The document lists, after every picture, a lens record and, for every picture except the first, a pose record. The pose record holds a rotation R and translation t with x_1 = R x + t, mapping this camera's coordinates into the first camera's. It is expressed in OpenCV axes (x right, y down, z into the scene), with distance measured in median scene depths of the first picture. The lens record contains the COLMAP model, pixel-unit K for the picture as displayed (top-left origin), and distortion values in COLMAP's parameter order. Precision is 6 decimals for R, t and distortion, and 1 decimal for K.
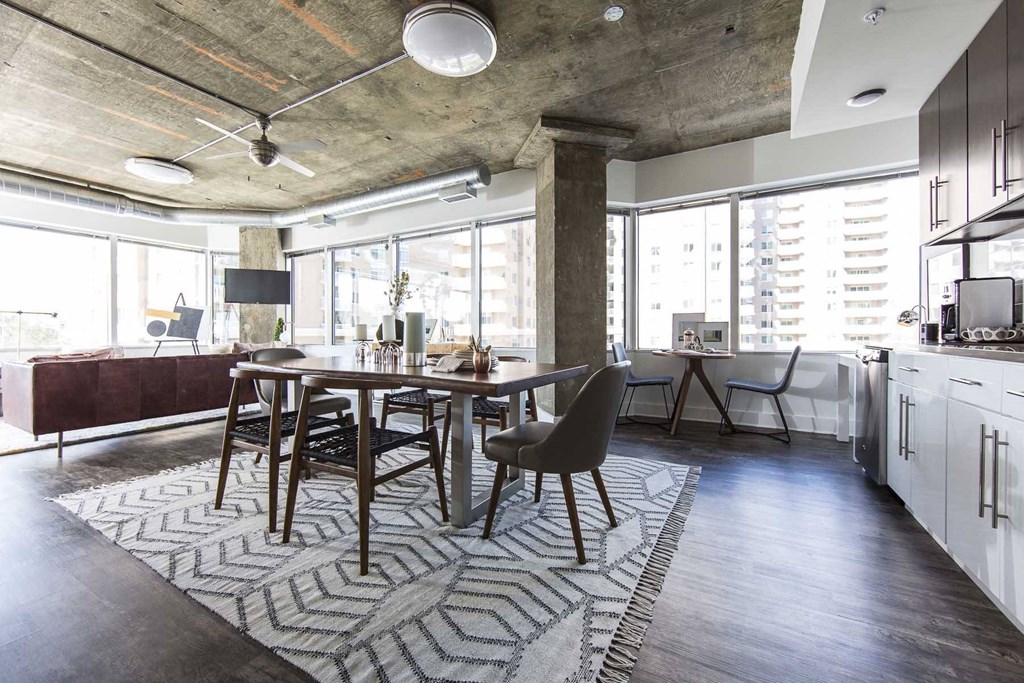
lens RADIAL K [[406.6, 0, 512.4], [0, 406.6, 335.6], [0, 0, 1]] dist [0.001307, 0.000514]
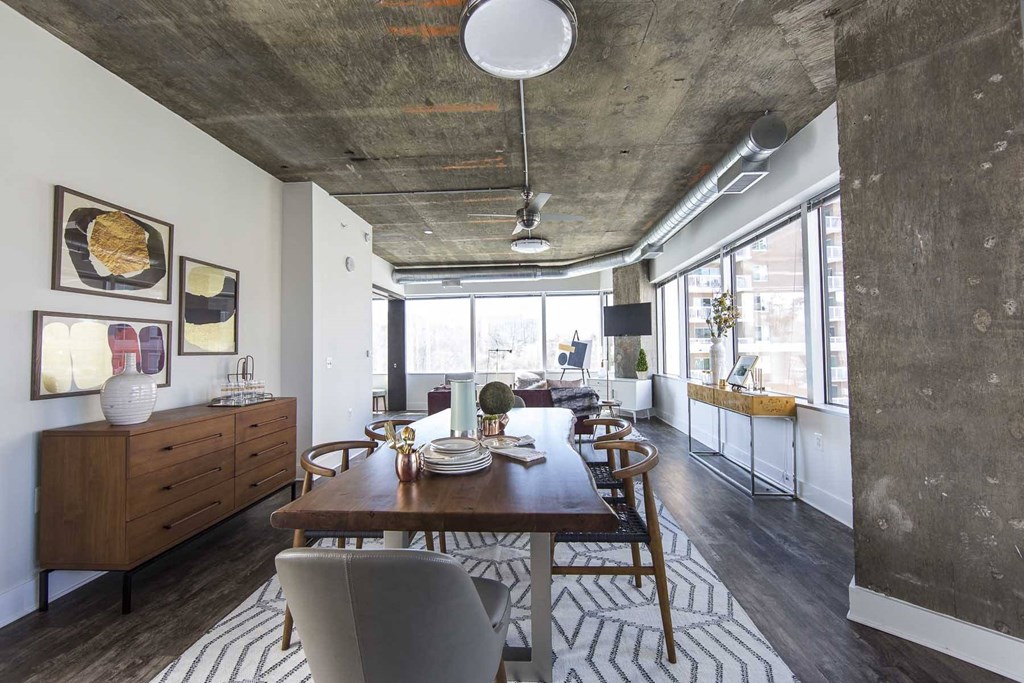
lens RADIAL K [[406.6, 0, 513.3], [0, 406.6, 338.5], [0, 0, 1]] dist [0.001307, 0.000514]
pose [[0.448219, -0.028356, -0.893474, 0.259517], [0.007570, 0.999581, -0.027926, -0.054786], [0.893892, 0.005754, 0.448246, 0.313240]]
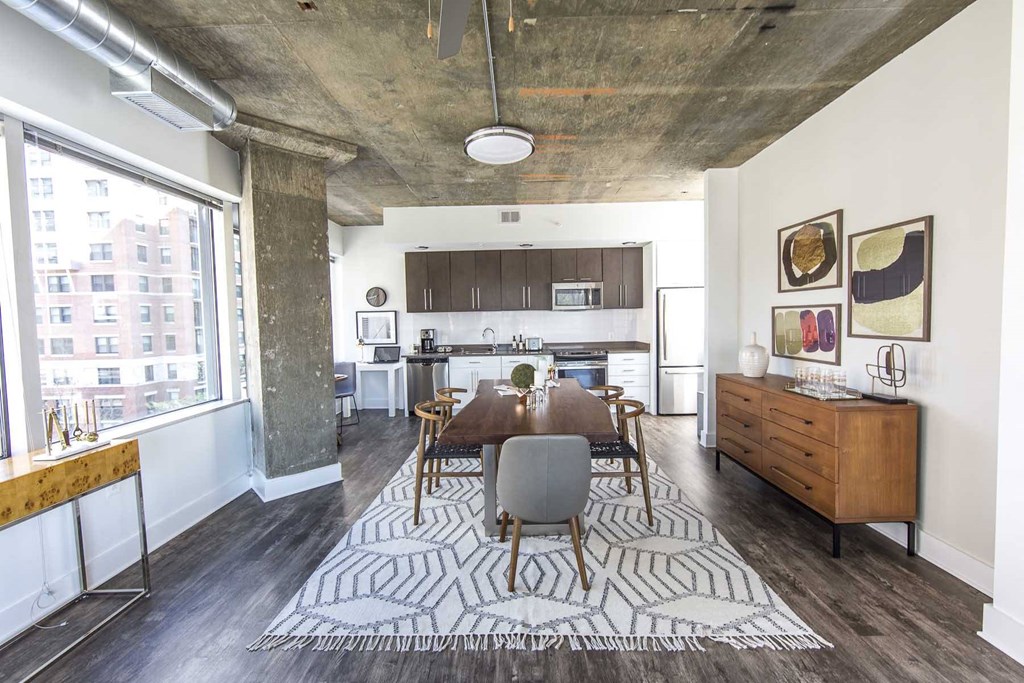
lens RADIAL K [[406.6, 0, 515.1], [0, 406.6, 337.7], [0, 0, 1]] dist [0.001307, 0.000514]
pose [[-0.492451, -0.029283, 0.869847, -0.620663], [0.025880, 0.998499, 0.048266, -0.085457], [-0.869955, 0.046280, -0.490954, 0.778175]]
